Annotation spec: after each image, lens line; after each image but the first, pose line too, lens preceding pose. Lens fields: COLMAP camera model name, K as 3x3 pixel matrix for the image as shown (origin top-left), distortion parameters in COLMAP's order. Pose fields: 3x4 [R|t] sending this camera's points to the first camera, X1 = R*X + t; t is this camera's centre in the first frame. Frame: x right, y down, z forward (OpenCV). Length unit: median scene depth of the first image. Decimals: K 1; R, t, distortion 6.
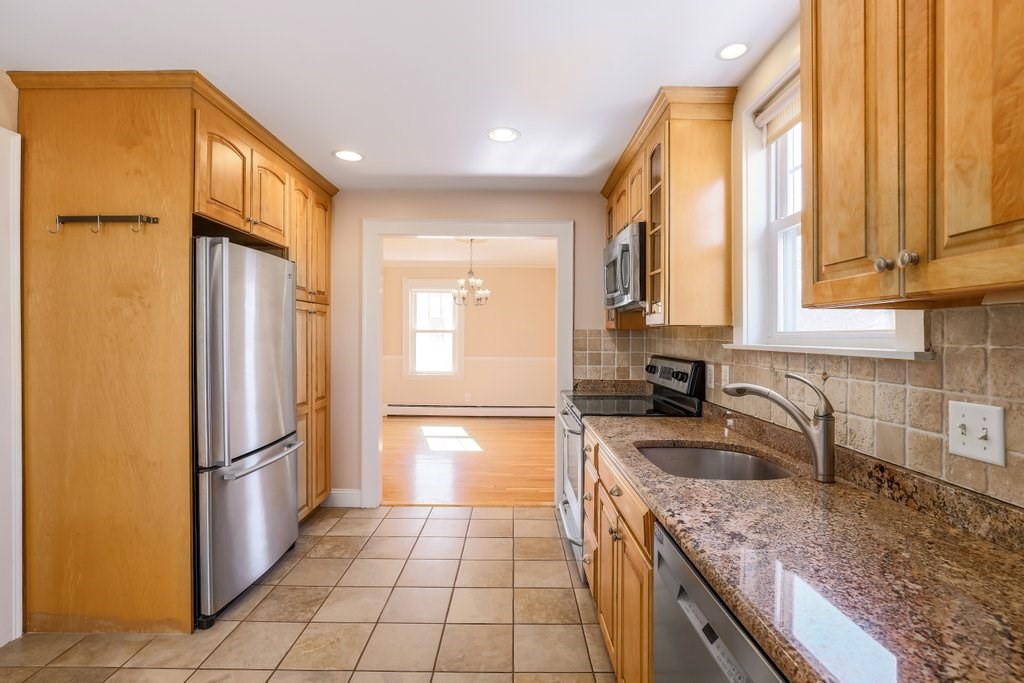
lens RADIAL K [[458.8, 0, 512.0], [0, 458.8, 341.5], [0, 0, 1]] dist [-0.022663, 0.000153]
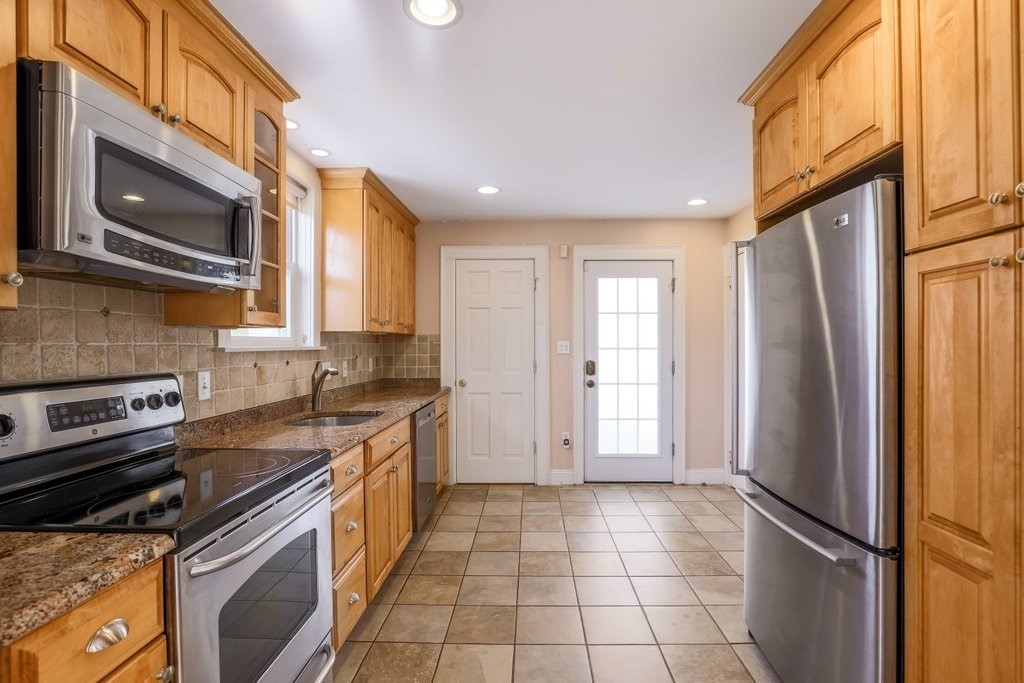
lens RADIAL K [[472.4, 0, 515.5], [0, 472.4, 346.6], [0, 0, 1]] dist [-0.024995, -0.000050]
pose [[-0.999282, -0.001190, 0.037880, -0.198454], [-0.000516, 0.999841, 0.017812, -0.015555], [-0.037895, 0.017780, -0.999124, 2.125513]]
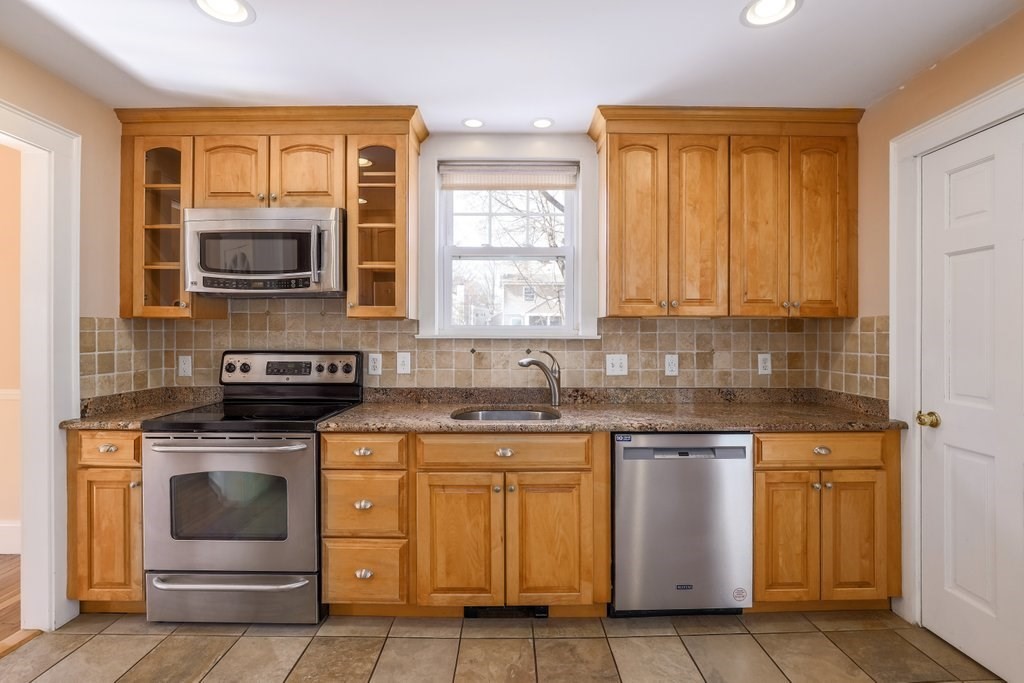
lens RADIAL K [[472.2, 0, 513.4], [0, 472.2, 334.1], [0, 0, 1]] dist [-0.023917, 0.000658]
pose [[-0.010799, -0.009545, 0.999896, -0.869963], [0.008490, 0.999918, 0.009637, -0.007164], [-0.999906, 0.008593, -0.010717, 0.814552]]
